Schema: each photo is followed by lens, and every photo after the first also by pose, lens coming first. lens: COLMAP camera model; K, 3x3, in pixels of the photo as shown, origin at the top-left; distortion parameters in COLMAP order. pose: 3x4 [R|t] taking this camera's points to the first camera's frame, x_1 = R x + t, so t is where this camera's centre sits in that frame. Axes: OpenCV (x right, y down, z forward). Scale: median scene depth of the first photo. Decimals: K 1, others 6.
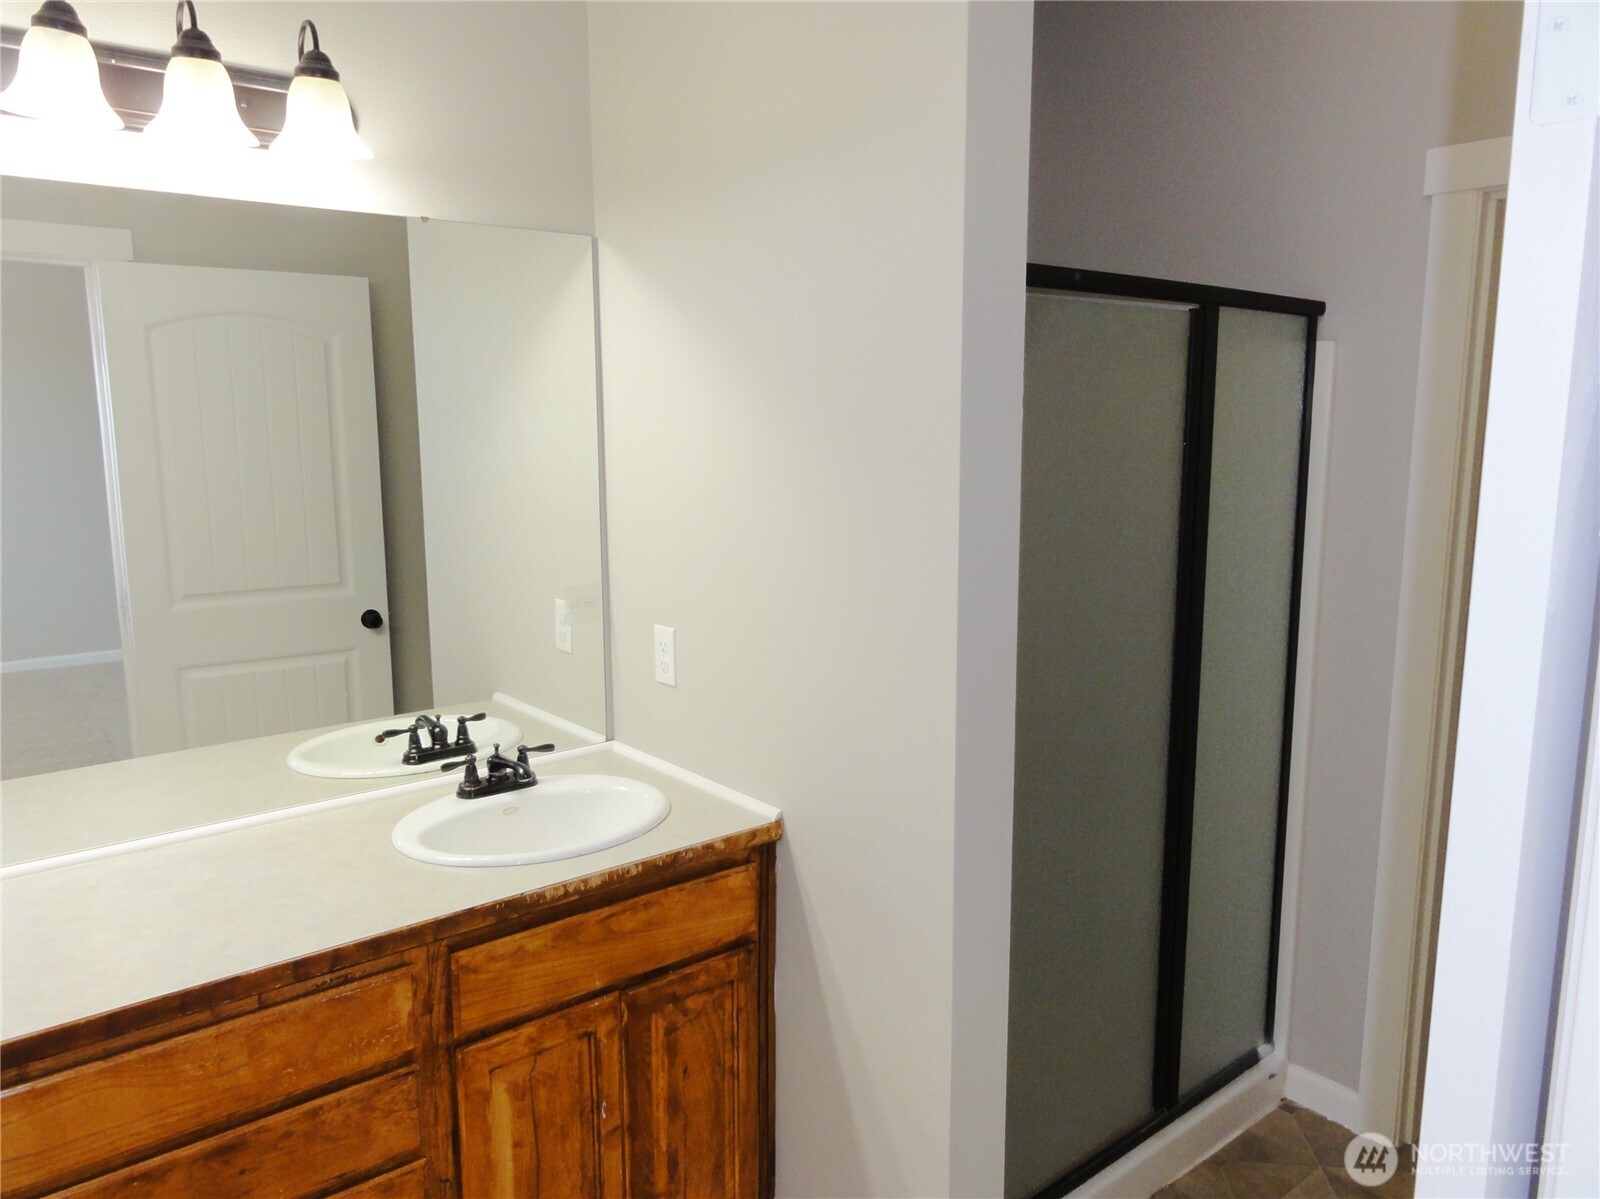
lens RADIAL K [[1194.8, 0, 804.0], [0, 1194.8, 598.5], [0, 0, 1]] dist [-0.001182, 0.008021]
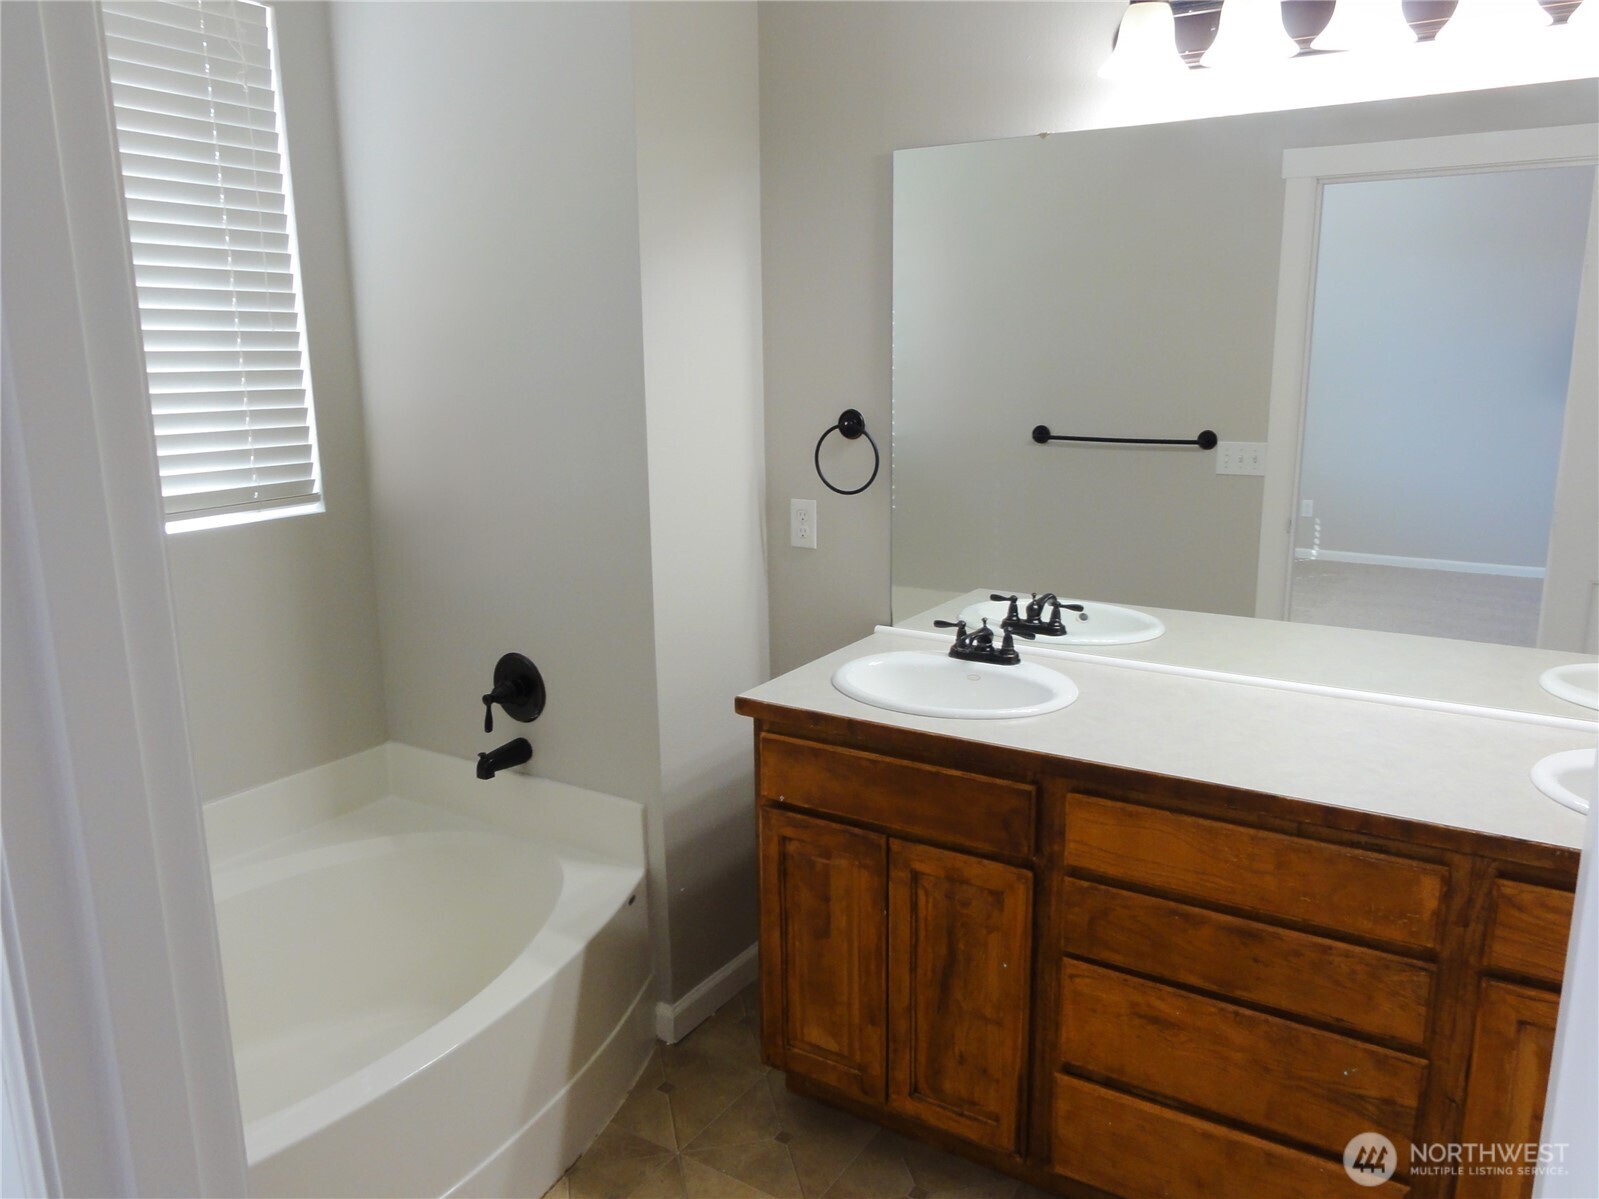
lens RADIAL K [[1194.0, 0, 804.4], [0, 1194.0, 599.0], [0, 0, 1]] dist [-0.001182, 0.008021]
pose [[0.305277, 0.203602, -0.930243, 0.386726], [-0.143456, 0.975560, 0.166443, 0.003114], [0.941396, 0.082638, 0.327024, 0.162620]]
